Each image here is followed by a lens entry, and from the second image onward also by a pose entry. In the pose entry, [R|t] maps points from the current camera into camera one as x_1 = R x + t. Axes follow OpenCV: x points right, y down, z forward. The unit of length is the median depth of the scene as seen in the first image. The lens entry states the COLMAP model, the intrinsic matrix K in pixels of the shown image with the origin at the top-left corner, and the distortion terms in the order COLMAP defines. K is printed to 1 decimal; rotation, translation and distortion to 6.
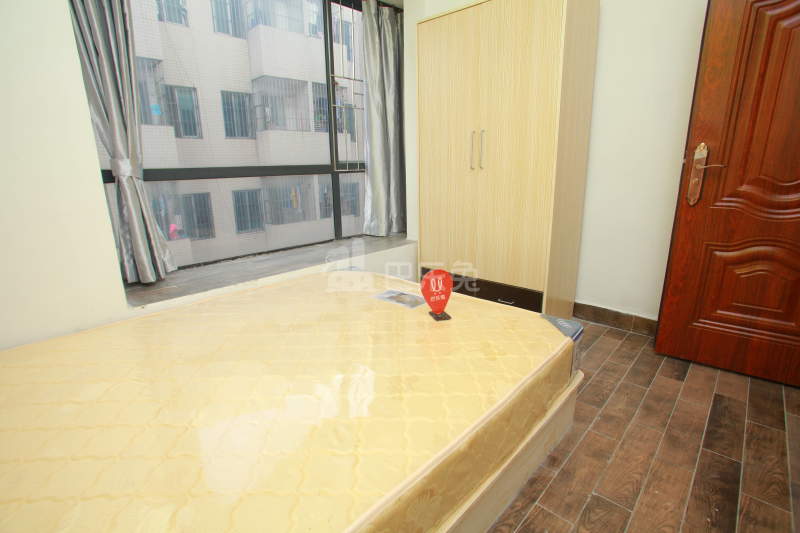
lens RADIAL K [[387.8, 0, 399.9], [0, 387.8, 272.0], [0, 0, 1]] dist [-0.075804, 0.032032]
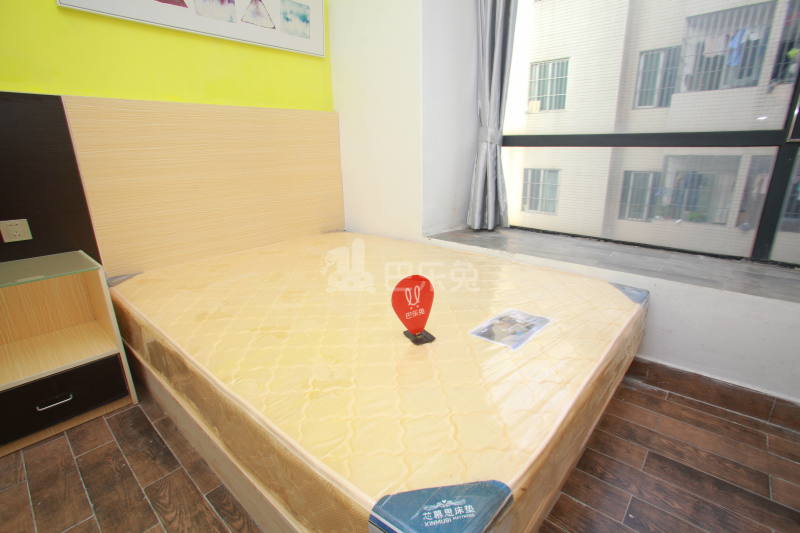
lens RADIAL K [[387.8, 0, 403.9], [0, 387.8, 269.0], [0, 0, 1]] dist [-0.075804, 0.032032]
pose [[0.037962, 0.311996, -0.949325, 0.792885], [-0.249318, 0.922923, 0.293350, -0.230623], [0.967677, 0.225548, 0.112823, 0.922899]]
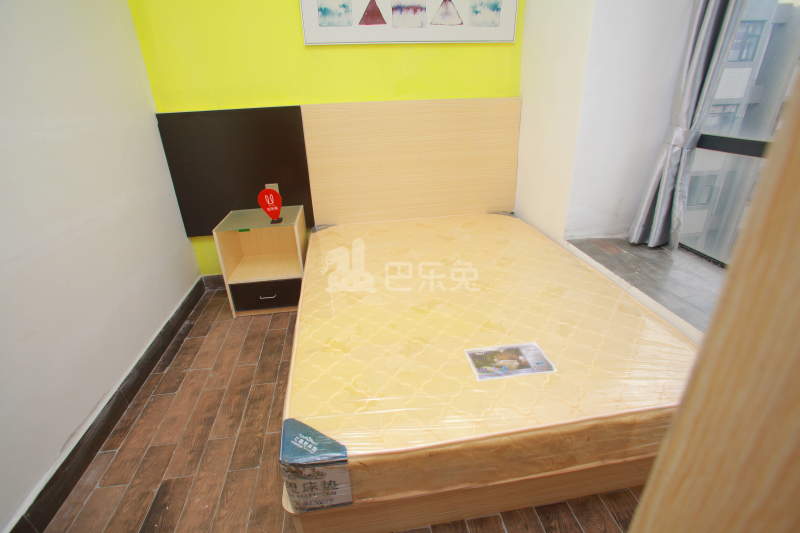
lens RADIAL K [[387.8, 0, 401.8], [0, 387.8, 271.0], [0, 0, 1]] dist [-0.075804, 0.032032]
pose [[-0.616213, 0.366793, -0.696954, 0.746033], [-0.165939, 0.804600, 0.570160, -0.583126], [0.769900, 0.466992, -0.434940, 1.398154]]
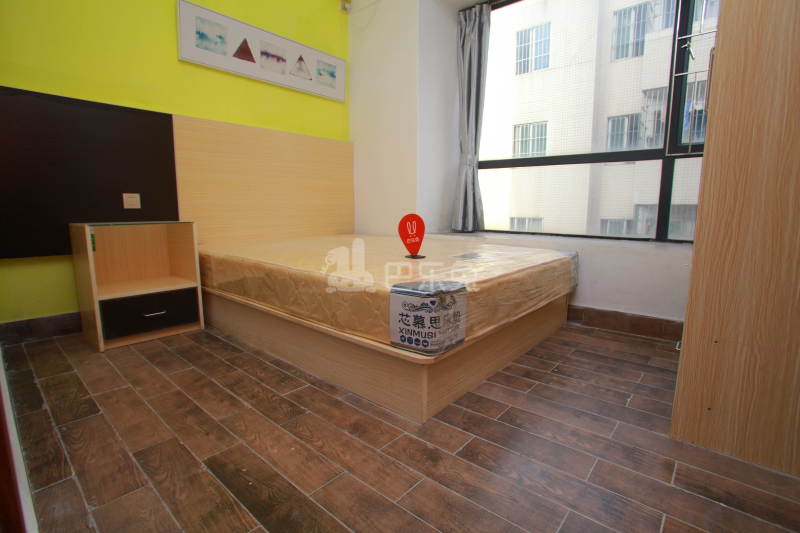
lens RADIAL K [[387.8, 0, 403.3], [0, 387.8, 269.3], [0, 0, 1]] dist [-0.075804, 0.032032]
pose [[0.049924, 0.171106, -0.983987, 1.320415], [-0.267985, 0.951383, 0.151840, -0.005332], [0.962129, 0.256113, 0.093351, 0.933447]]
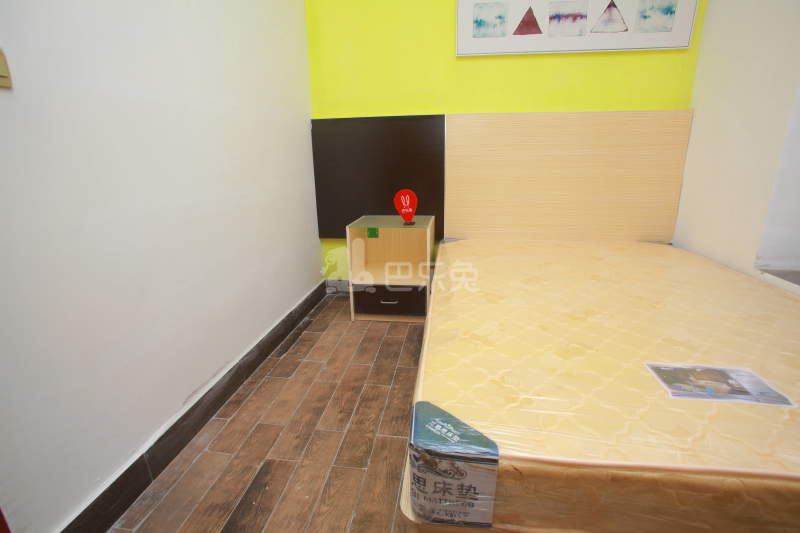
lens RADIAL K [[387.8, 0, 401.0], [0, 387.8, 270.5], [0, 0, 1]] dist [-0.075804, 0.032032]
pose [[-0.815242, 0.200011, -0.543485, 0.794376], [-0.118742, 0.860797, 0.494903, -0.354402], [0.566816, 0.468001, -0.678008, 1.335381]]
